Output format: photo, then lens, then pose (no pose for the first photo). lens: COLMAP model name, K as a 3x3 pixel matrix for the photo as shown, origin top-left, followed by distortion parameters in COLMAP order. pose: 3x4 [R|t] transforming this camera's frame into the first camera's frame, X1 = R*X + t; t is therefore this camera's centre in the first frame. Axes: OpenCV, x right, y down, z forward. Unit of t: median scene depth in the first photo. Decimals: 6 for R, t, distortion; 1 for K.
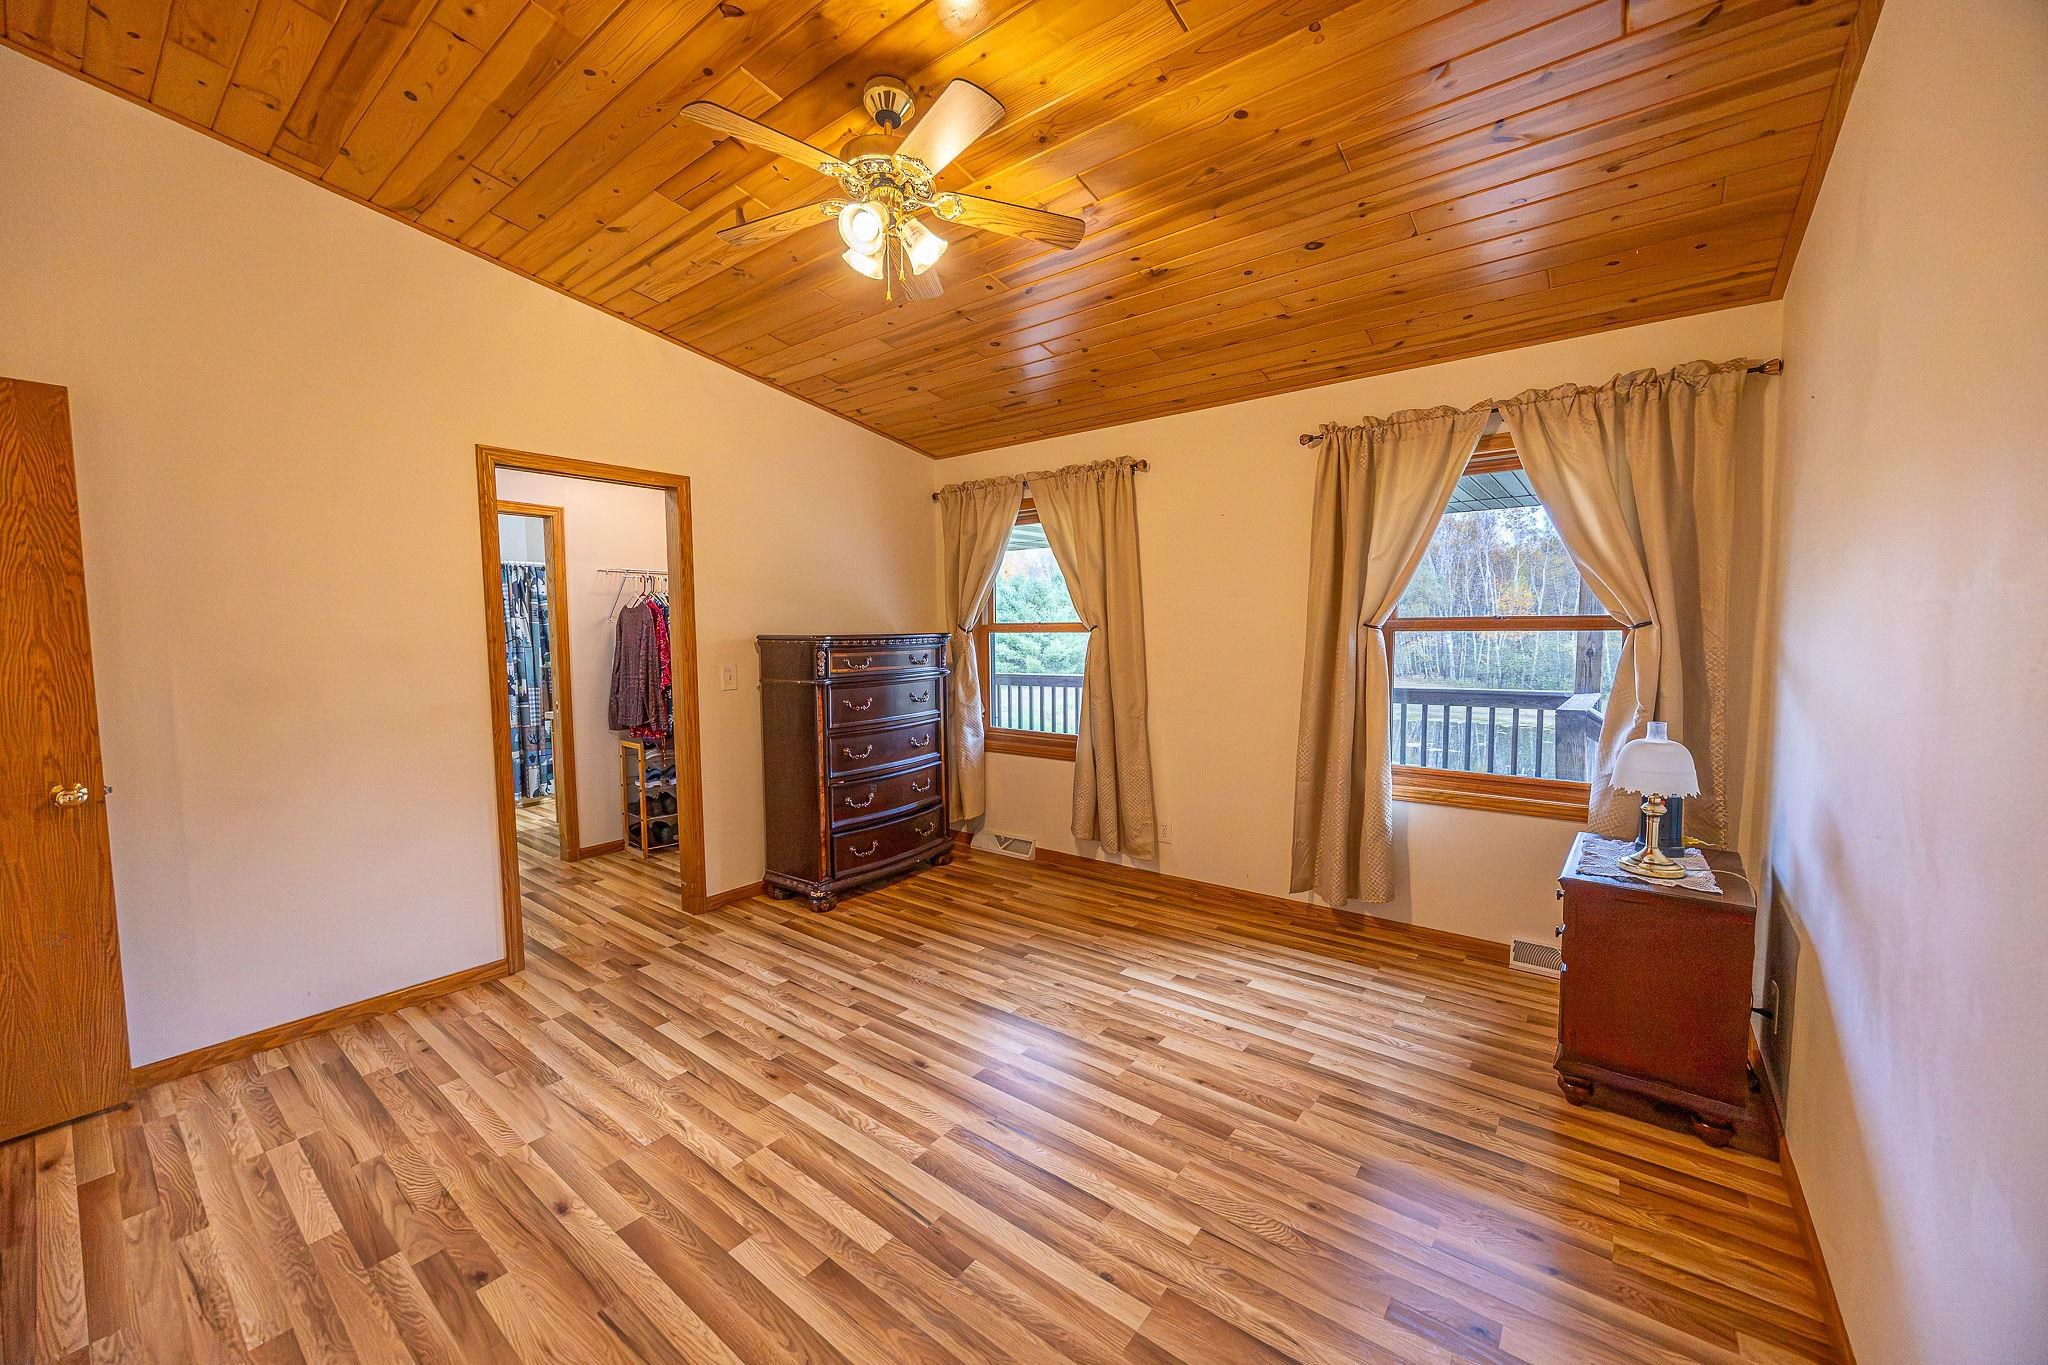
lens RADIAL K [[775.4, 0, 1024.0], [0, 775.4, 682.5], [0, 0, 1]] dist [-0.000130, 0.000000]
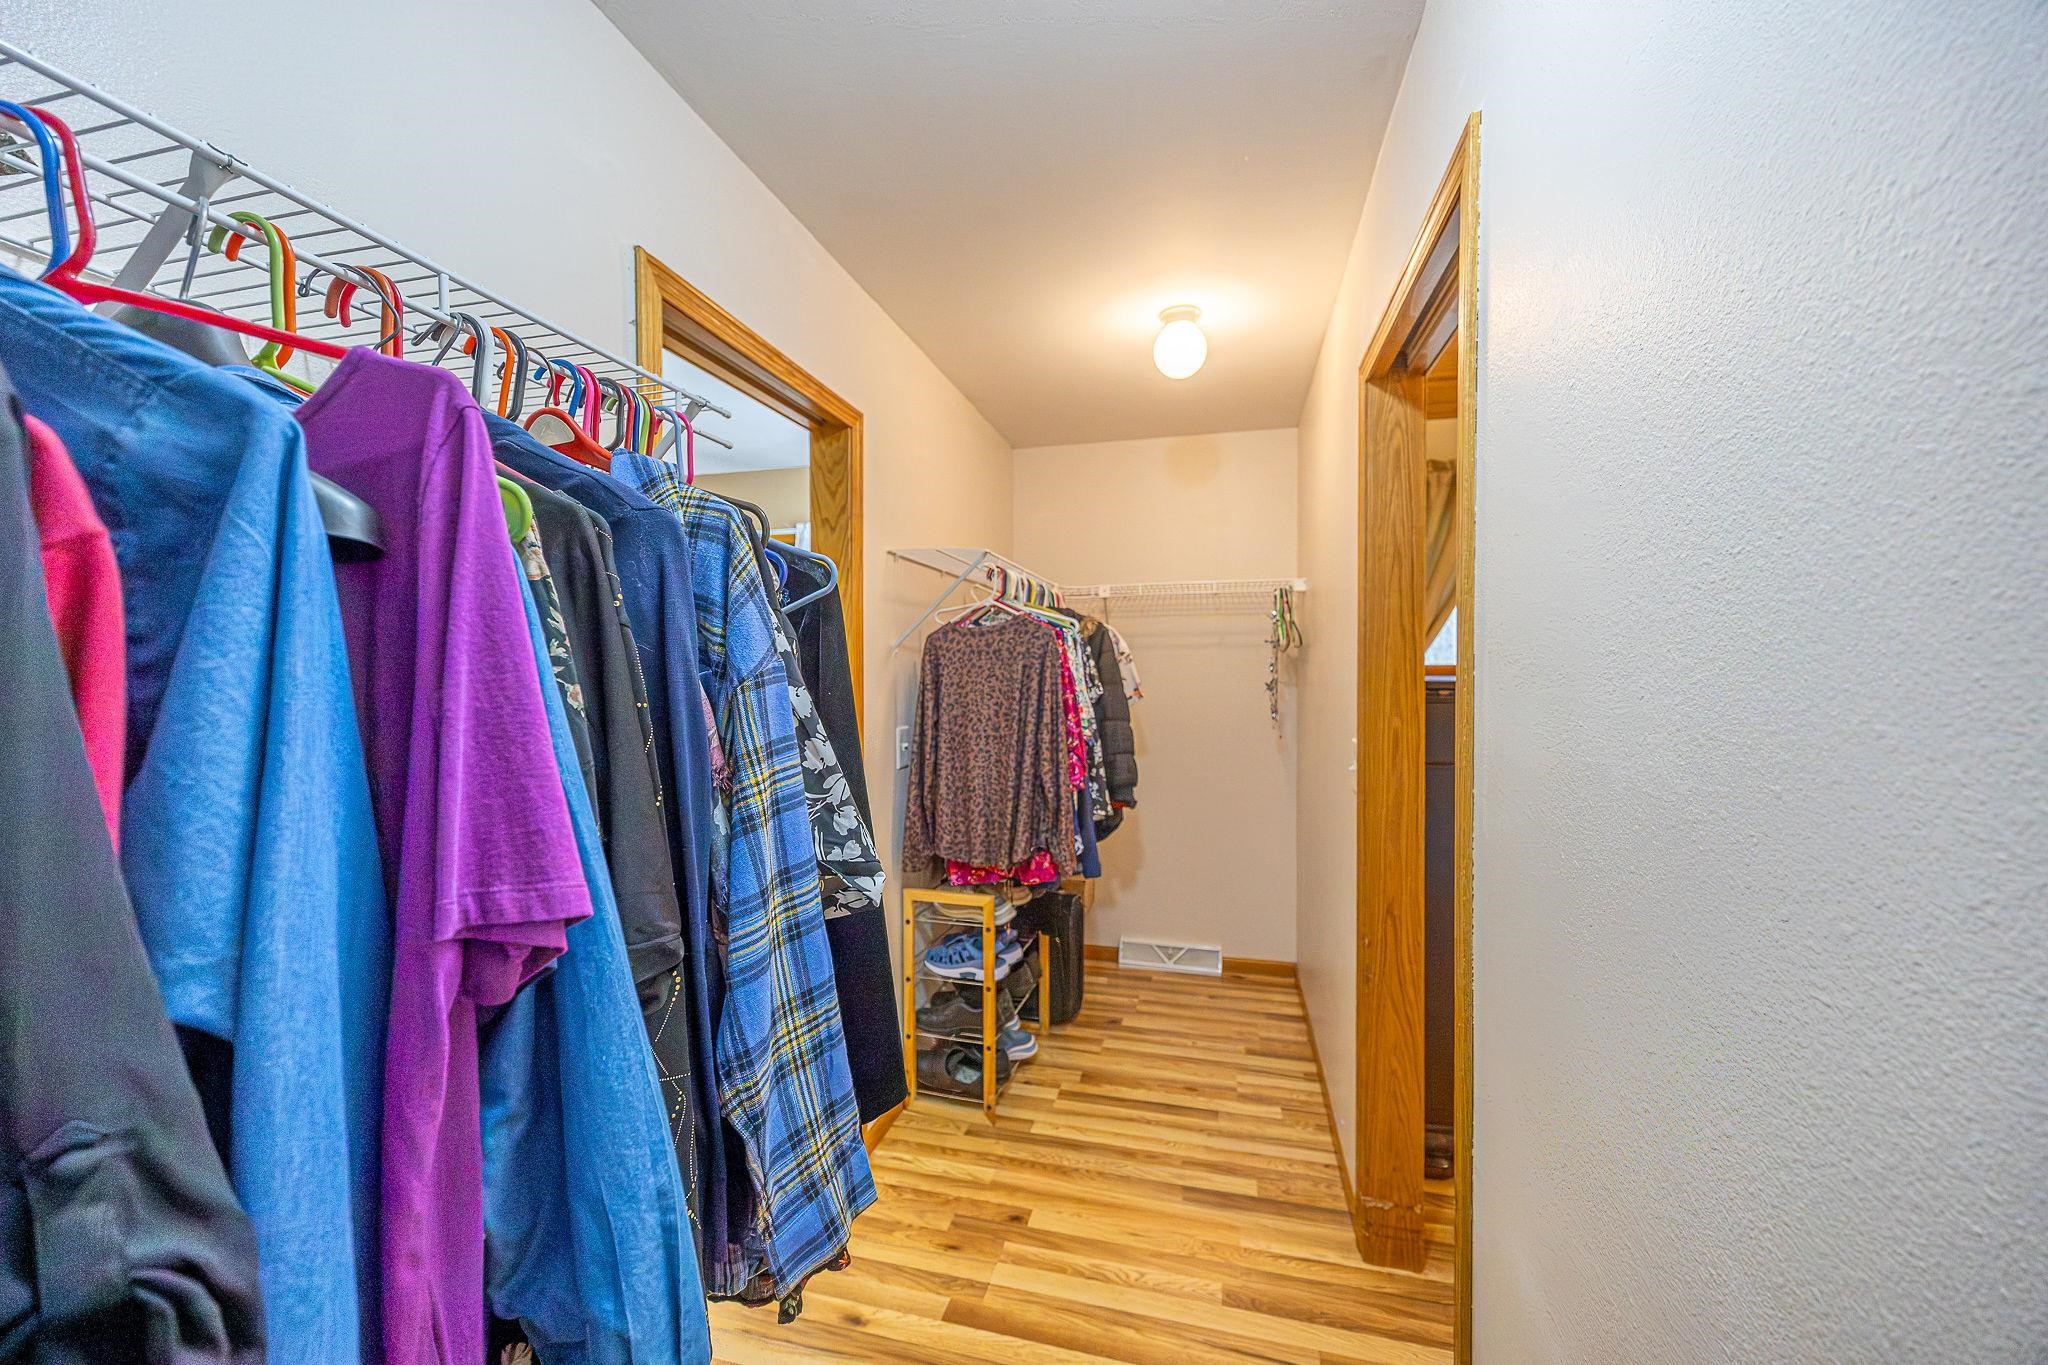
lens RADIAL K [[775.4, 0, 1024.0], [0, 775.4, 682.5], [0, 0, 1]] dist [-0.000130, 0.000000]
pose [[0.917117, 0.002652, 0.398609, -0.680187], [0.023453, 0.997887, -0.060601, -0.026835], [-0.397928, 0.064927, 0.915117, 0.524599]]
